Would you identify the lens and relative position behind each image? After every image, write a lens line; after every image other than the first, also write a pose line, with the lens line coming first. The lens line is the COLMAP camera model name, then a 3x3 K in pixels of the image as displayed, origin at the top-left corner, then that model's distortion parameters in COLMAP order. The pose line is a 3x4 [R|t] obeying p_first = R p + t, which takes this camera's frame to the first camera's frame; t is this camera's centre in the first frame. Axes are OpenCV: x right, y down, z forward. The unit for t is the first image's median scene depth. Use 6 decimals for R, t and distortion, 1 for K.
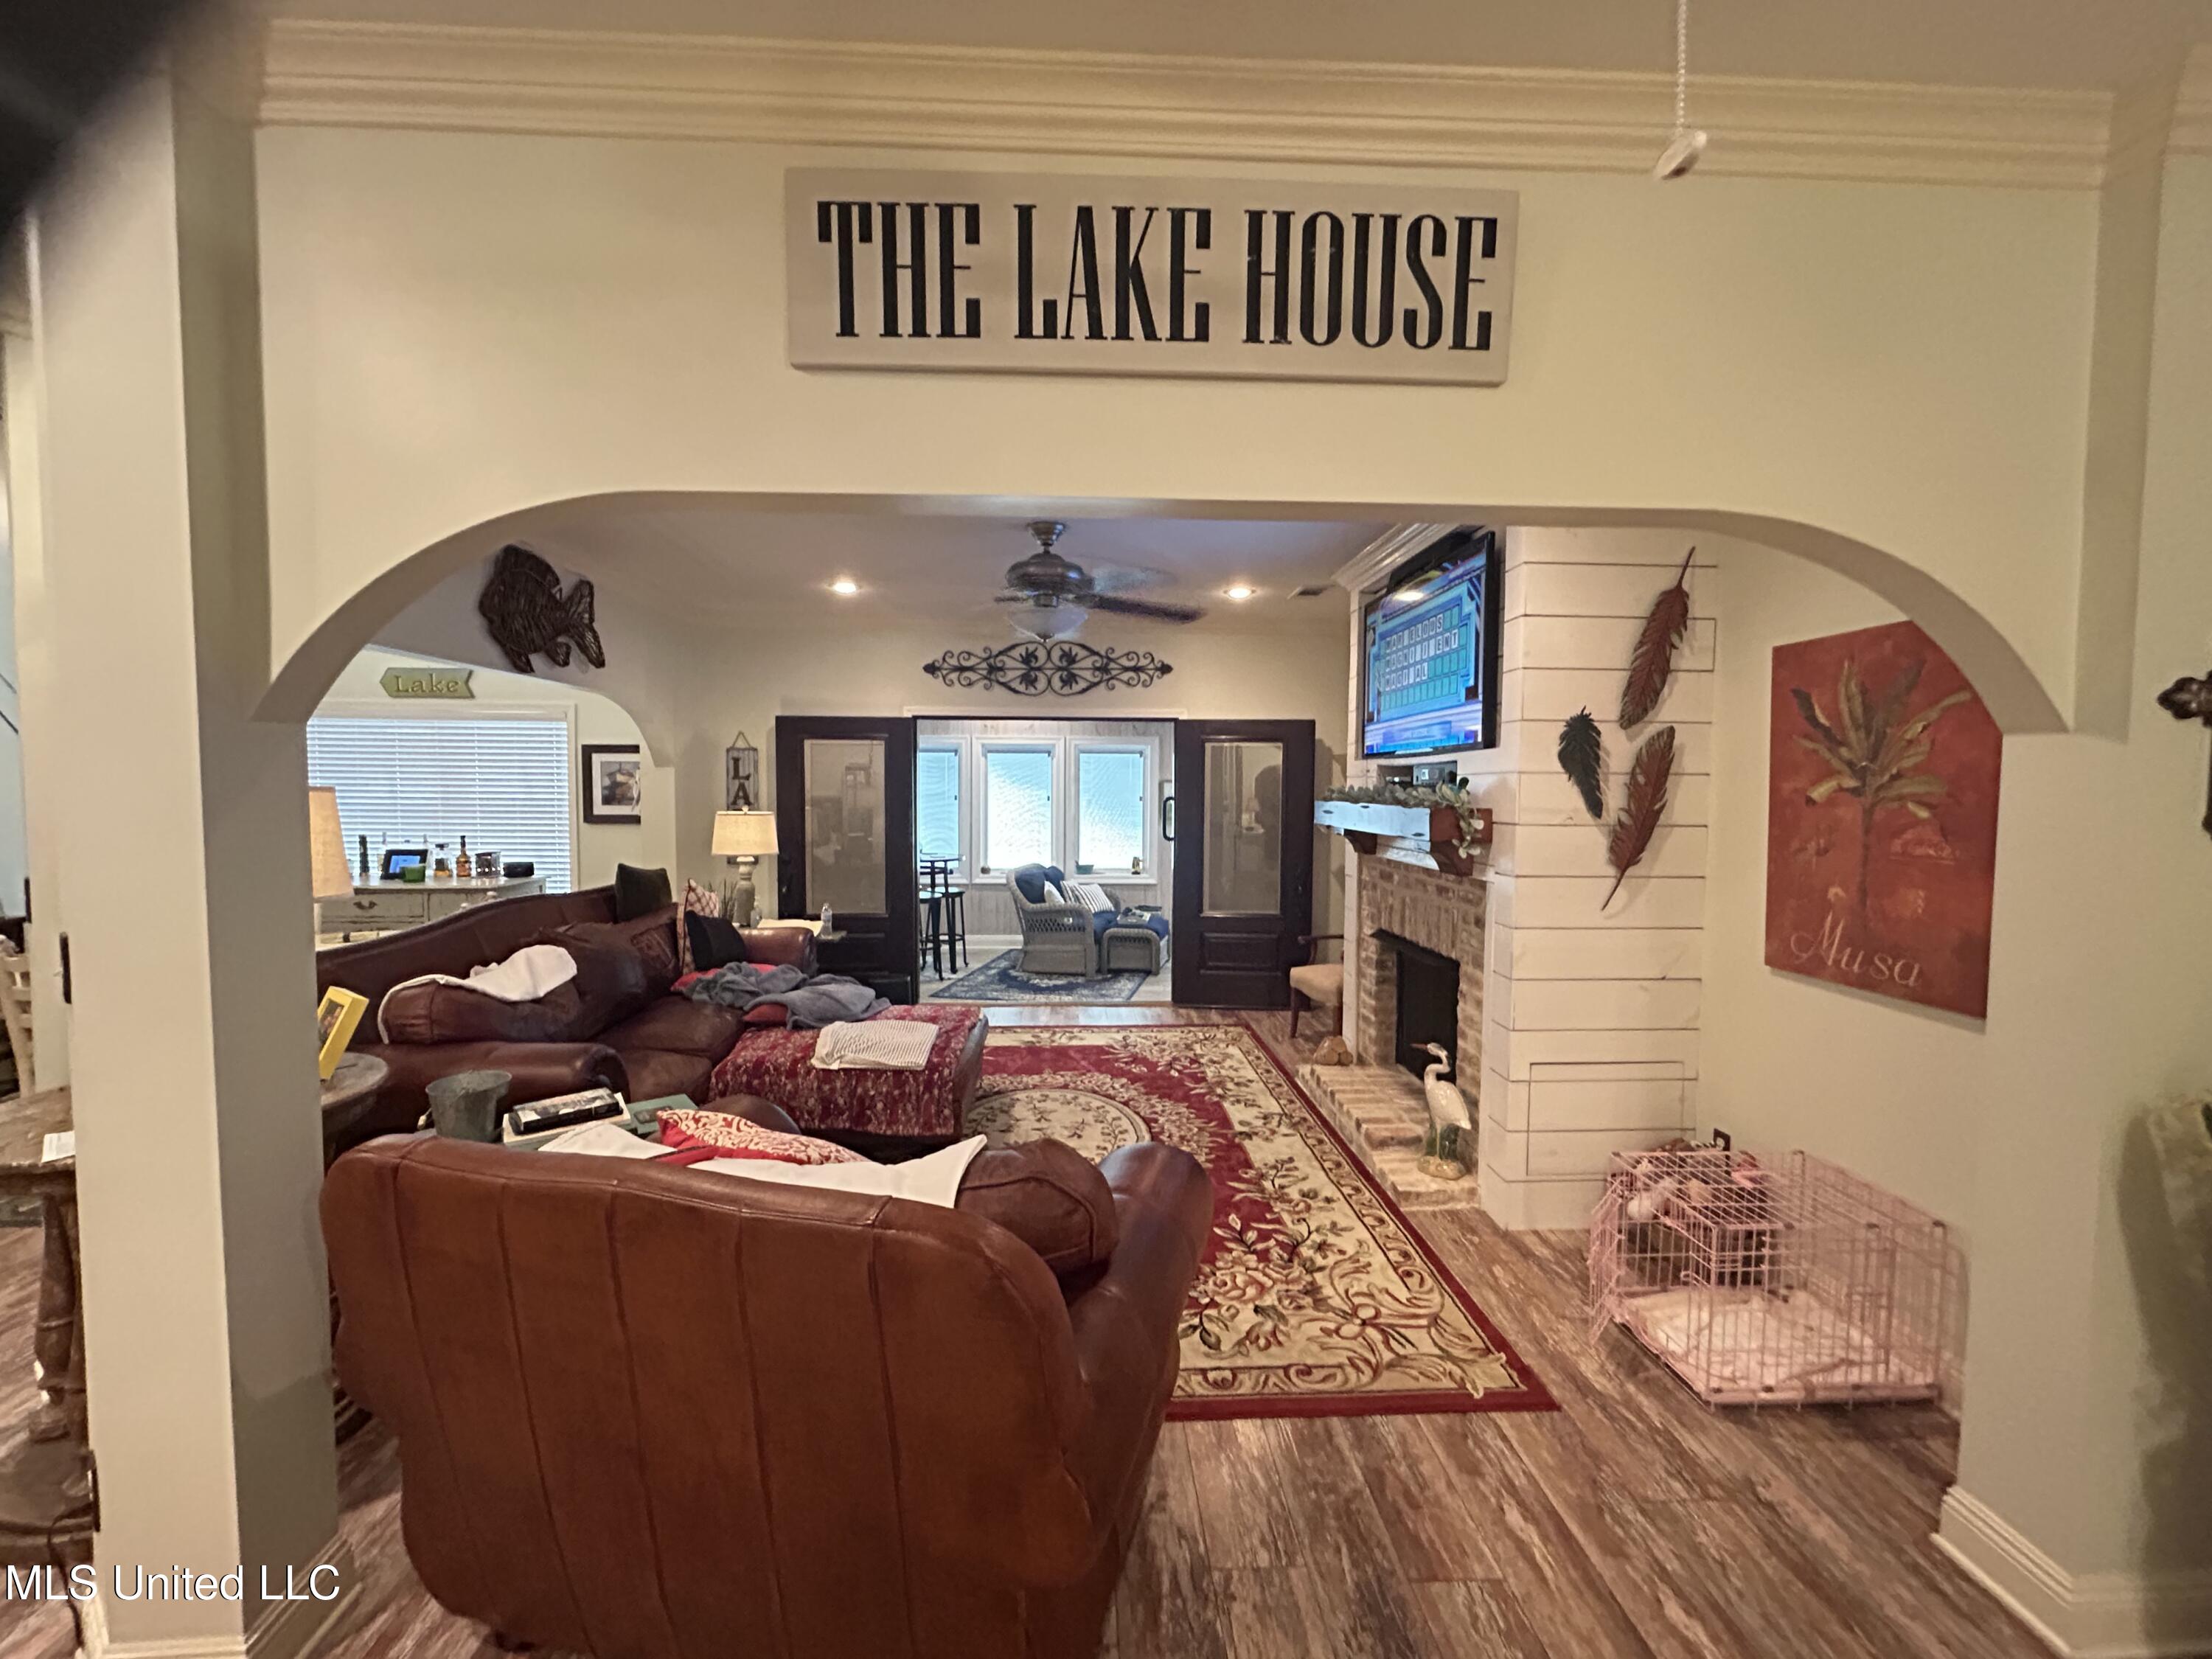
lens RADIAL K [[897.3, 0, 1101.4], [0, 897.3, 830.4], [0, 0, 1]] dist [-0.004438, 0.000024]
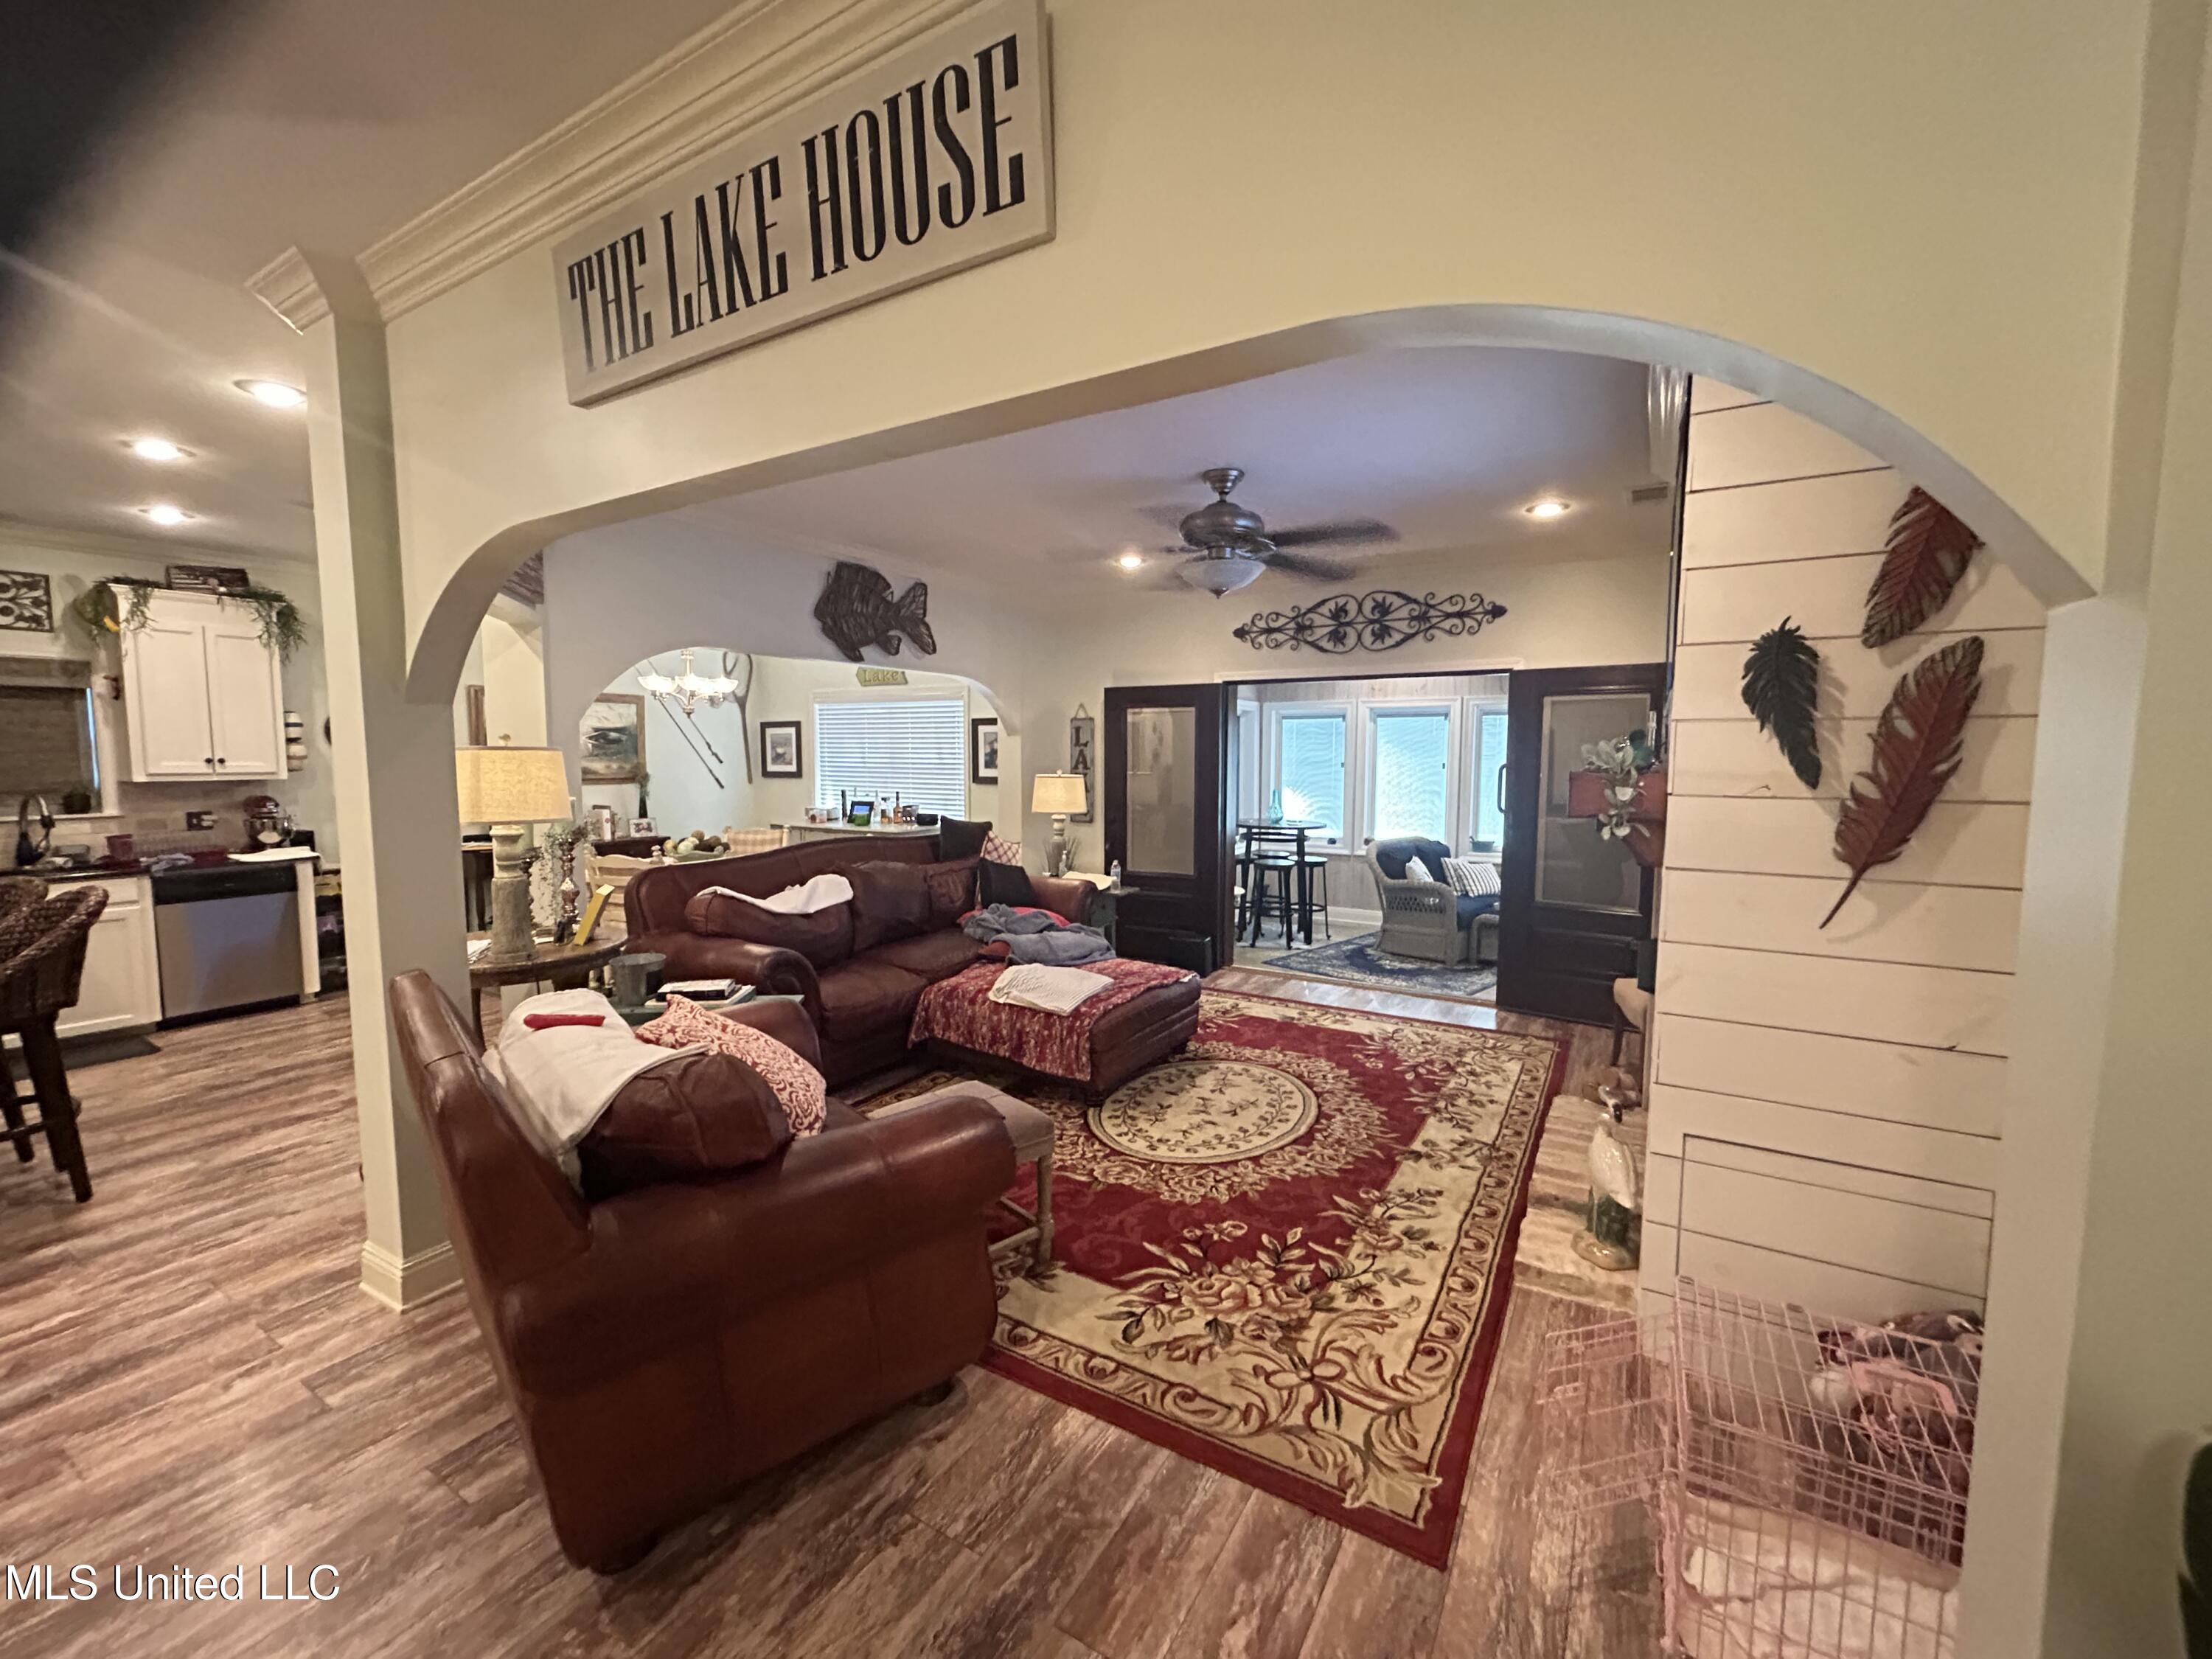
lens RADIAL K [[897.3, 0, 1107.2], [0, 897.3, 830.7], [0, 0, 1]] dist [-0.004438, 0.000024]
pose [[0.833698, 0.043036, -0.550541, 0.414987], [-0.024770, 0.998870, 0.040572, 0.003459], [0.551664, -0.020188, 0.833822, 0.145624]]
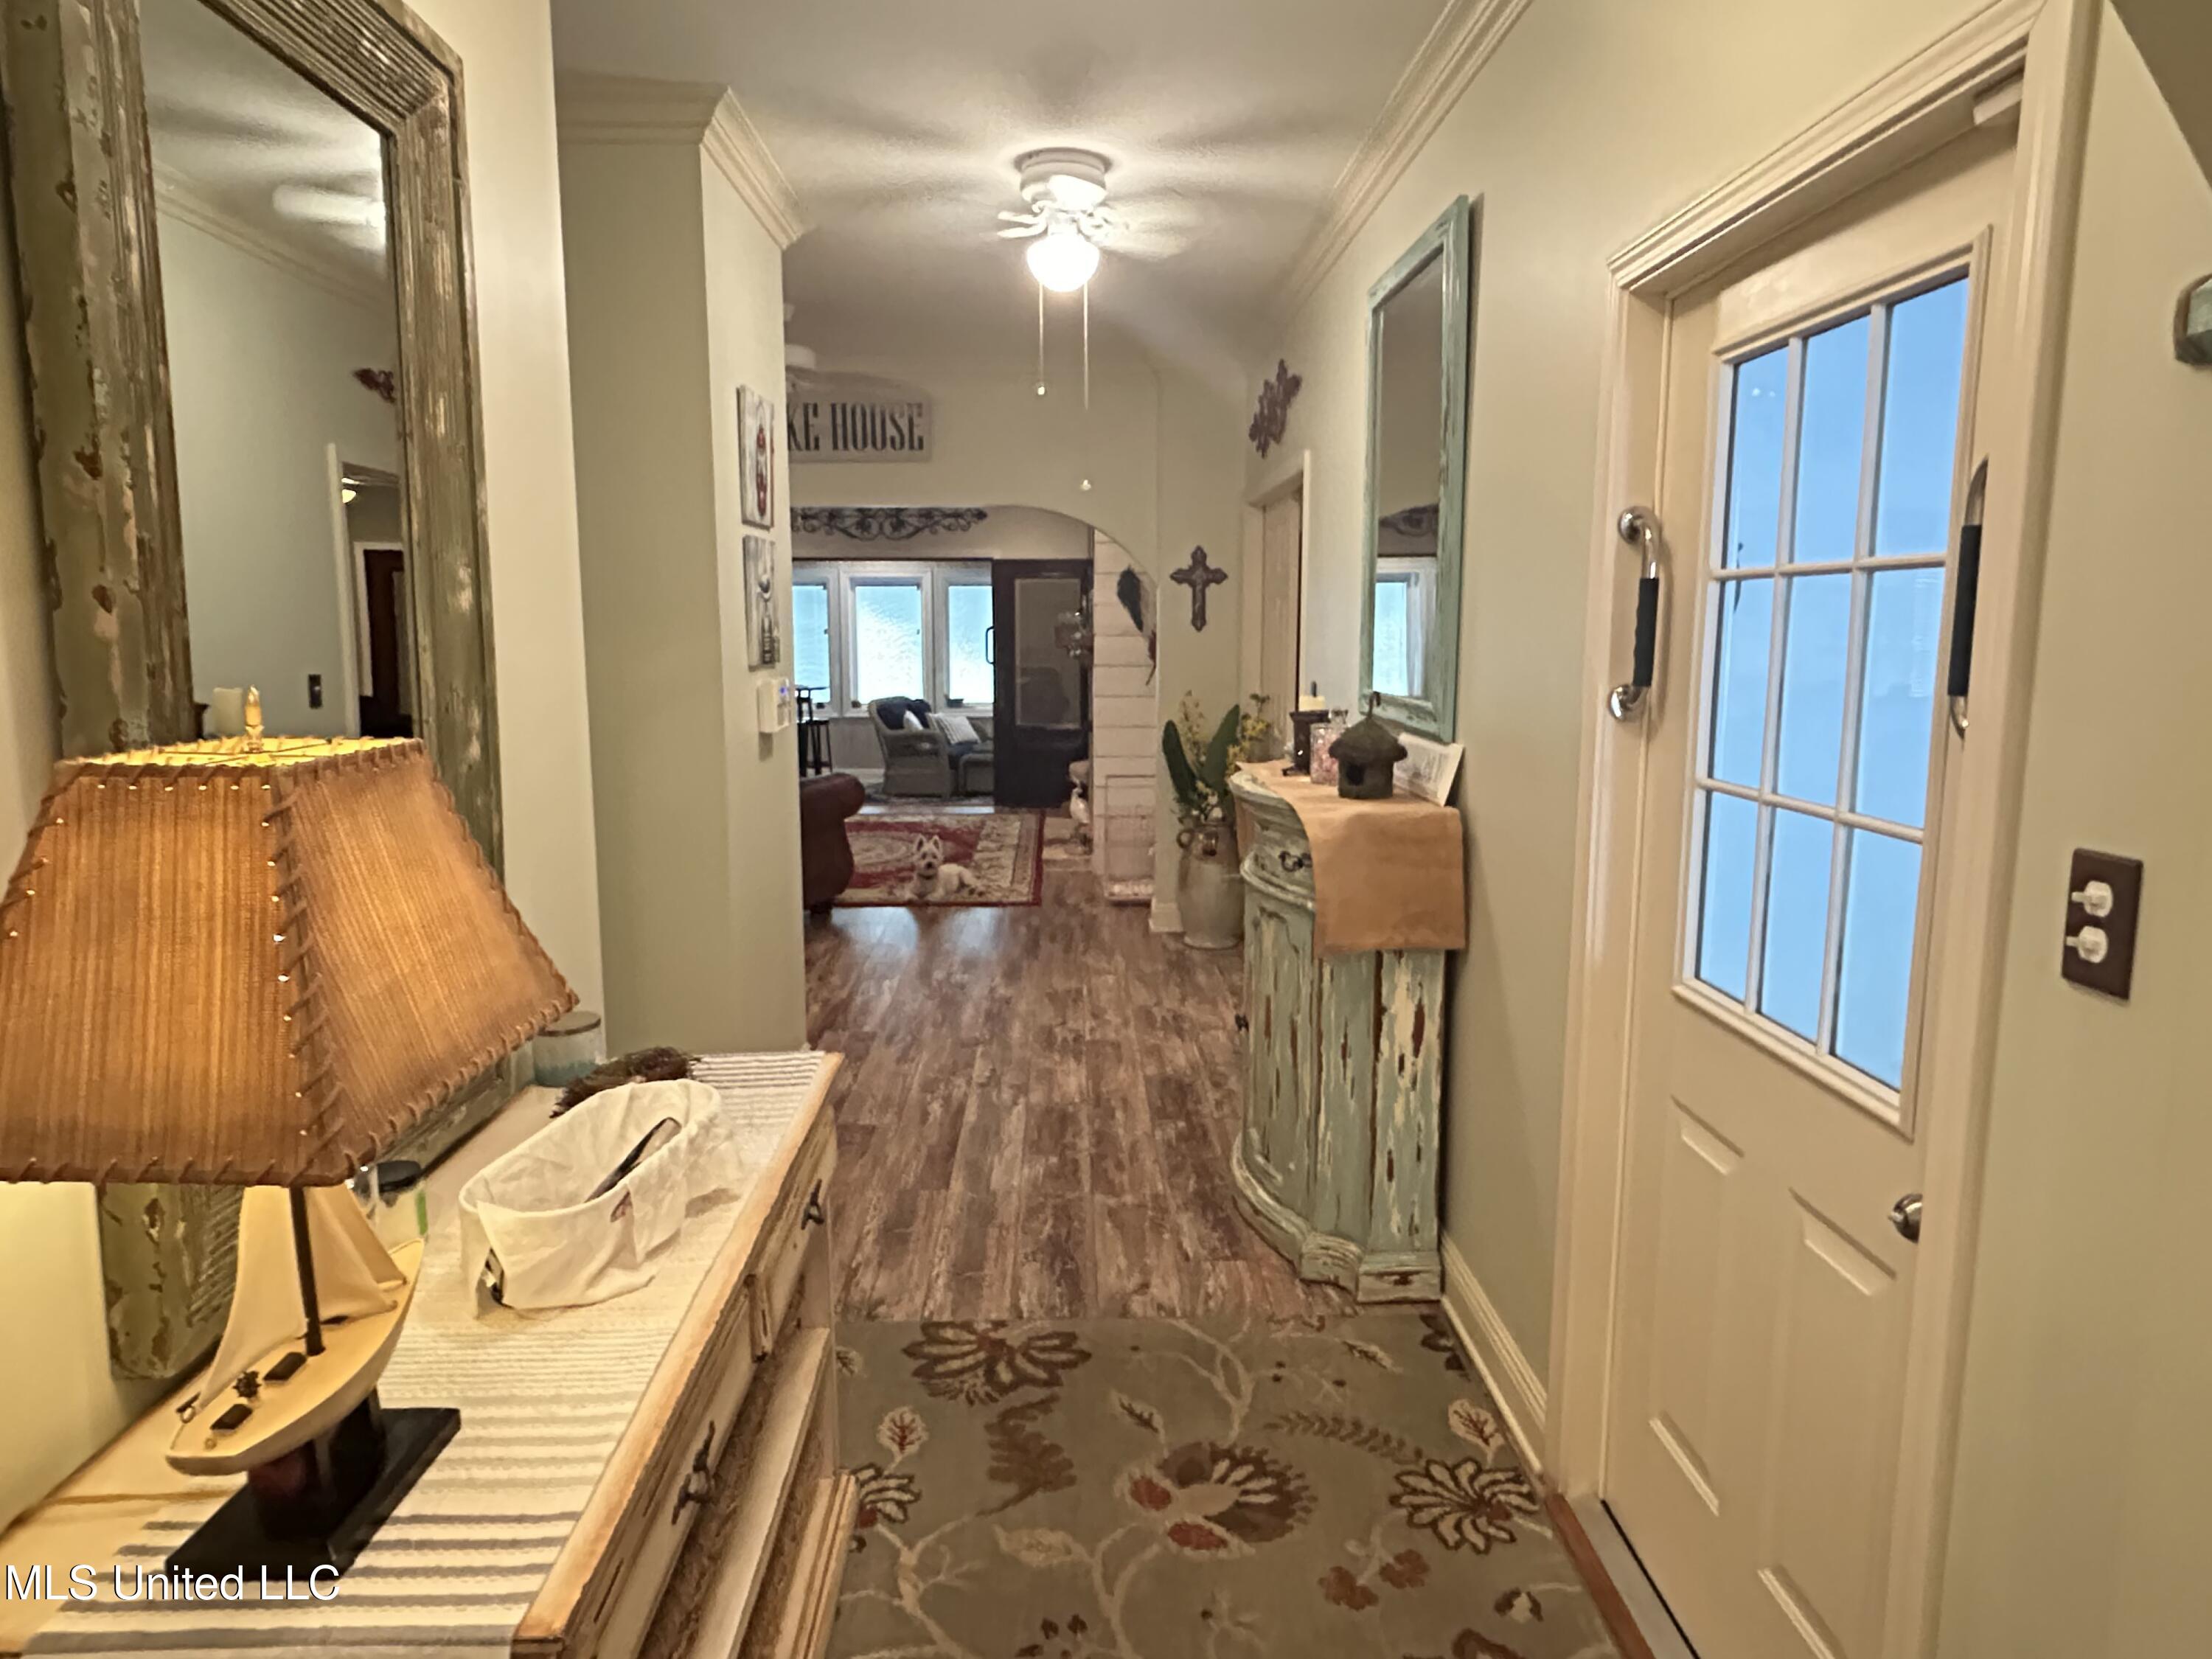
lens RADIAL K [[1375.3, 0, 1095.1], [0, 1375.3, 823.3], [0, 0, 1]] dist [-0.005363, -0.000076]
pose [[0.999745, -0.001097, -0.022533, 0.448949], [0.003179, 0.995702, 0.092558, 0.092482], [0.022335, -0.092606, 0.995452, -1.402196]]
